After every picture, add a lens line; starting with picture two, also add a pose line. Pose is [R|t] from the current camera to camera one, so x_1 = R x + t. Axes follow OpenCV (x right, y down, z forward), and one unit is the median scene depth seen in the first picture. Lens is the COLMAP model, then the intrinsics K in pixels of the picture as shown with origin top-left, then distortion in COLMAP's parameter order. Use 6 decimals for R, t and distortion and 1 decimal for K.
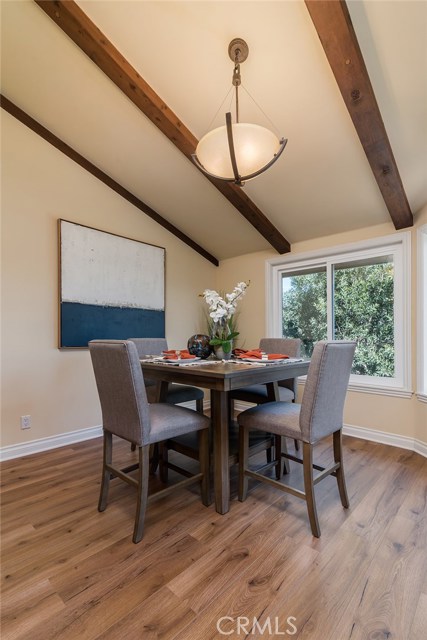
lens RADIAL K [[308.8, 0, 204.4], [0, 308.8, 336.3], [0, 0, 1]] dist [-0.001976, 0.000047]
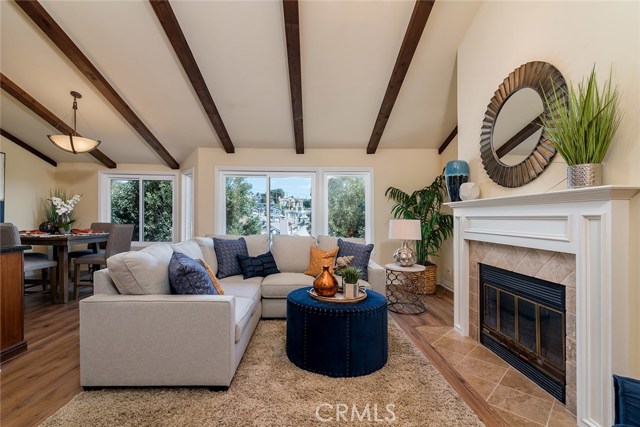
lens RADIAL K [[308.8, 0, 317.0], [0, 308.8, 216.4], [0, 0, 1]] dist [-0.001976, 0.000047]
pose [[0.717204, 0.007608, 0.696822, -0.120262], [-0.008933, 0.999959, -0.001723, -0.037277], [-0.696806, -0.004989, 0.717242, -1.167216]]
